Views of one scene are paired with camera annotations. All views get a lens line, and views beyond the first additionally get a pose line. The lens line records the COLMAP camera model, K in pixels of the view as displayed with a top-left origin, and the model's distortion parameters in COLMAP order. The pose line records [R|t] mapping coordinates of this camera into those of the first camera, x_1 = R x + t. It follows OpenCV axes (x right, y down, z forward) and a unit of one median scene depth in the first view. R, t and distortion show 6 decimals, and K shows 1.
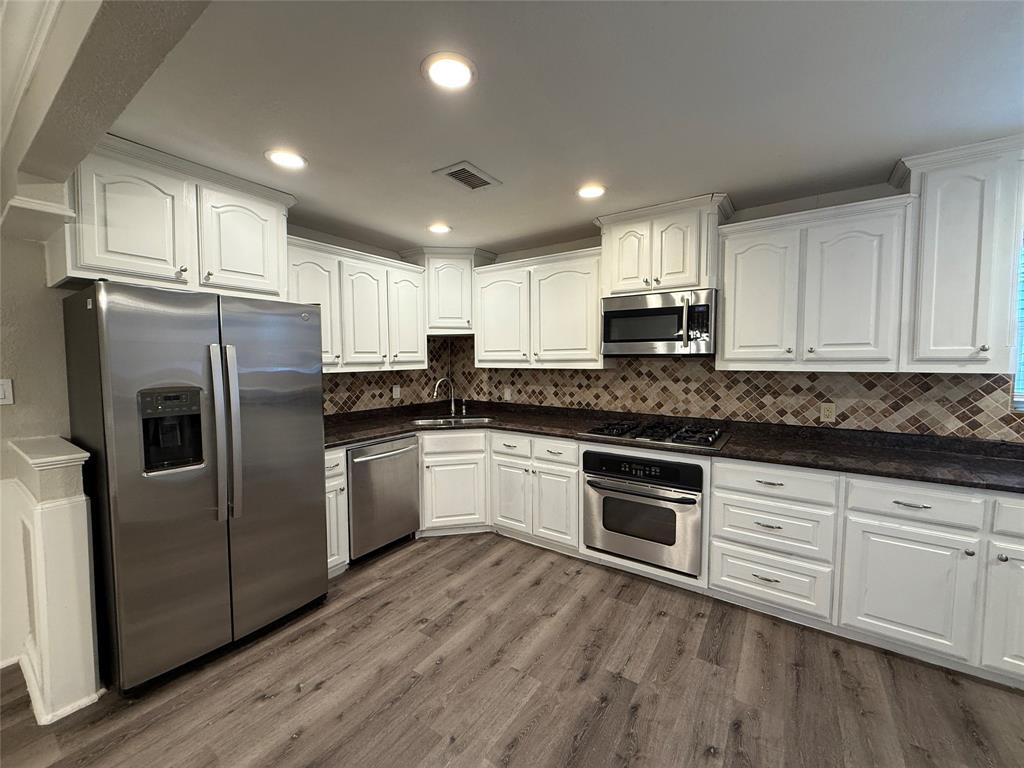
lens RADIAL K [[408.9, 0, 508.6], [0, 408.9, 382.0], [0, 0, 1]] dist [0.000120, 0.000341]
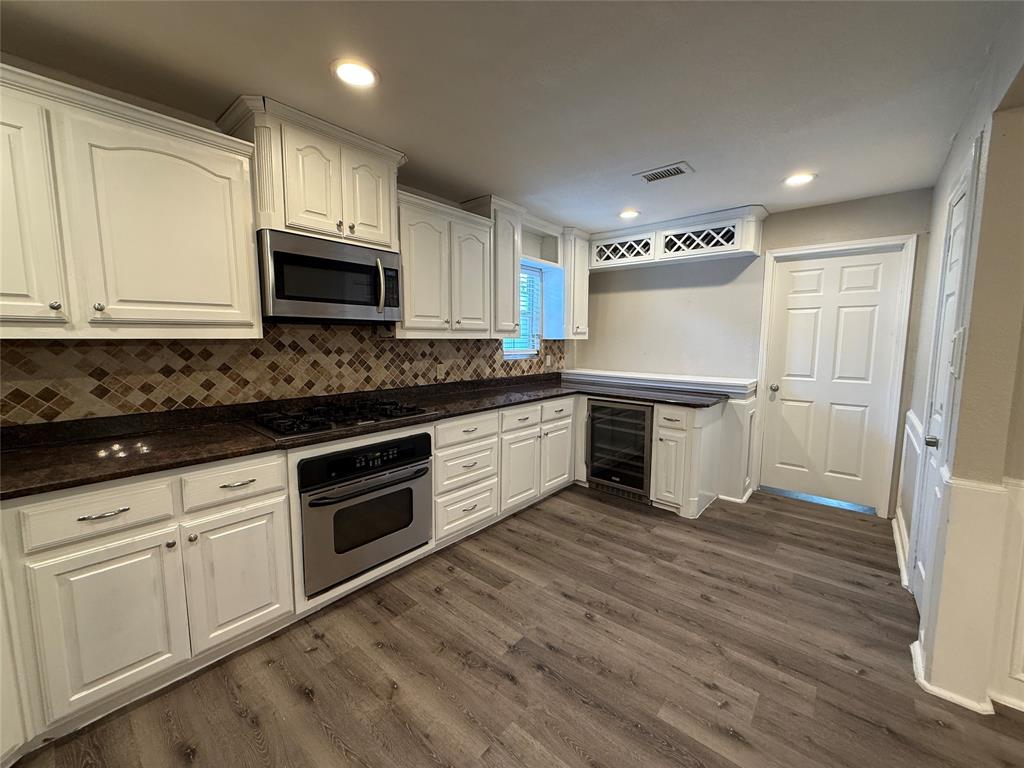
lens RADIAL K [[408.9, 0, 515.2], [0, 408.9, 383.3], [0, 0, 1]] dist [0.000120, 0.000341]
pose [[0.096247, -0.106815, 0.989610, -0.457297], [0.051556, 0.993426, 0.102212, -0.007851], [-0.994021, 0.041183, 0.101121, 0.627270]]
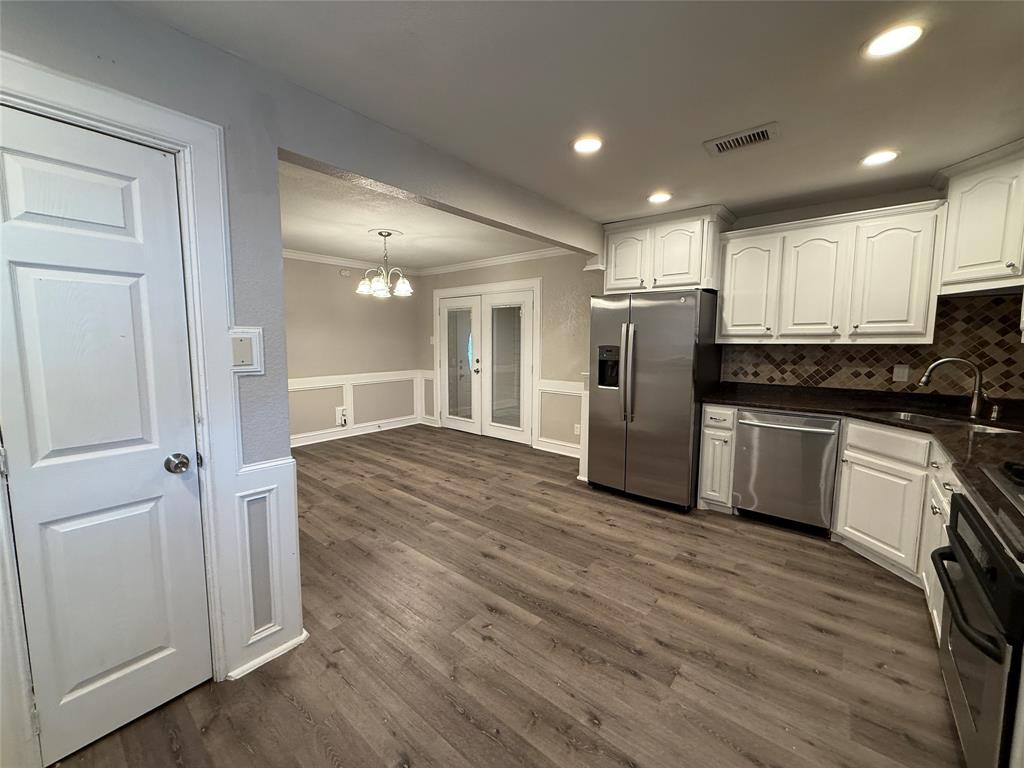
lens RADIAL K [[408.9, 0, 514.2], [0, 408.9, 382.8], [0, 0, 1]] dist [0.000120, 0.000341]
pose [[-0.087373, 0.108729, -0.990224, 0.820746], [-0.058649, 0.991740, 0.114070, -0.005375], [0.994448, 0.068042, -0.080275, 0.484283]]
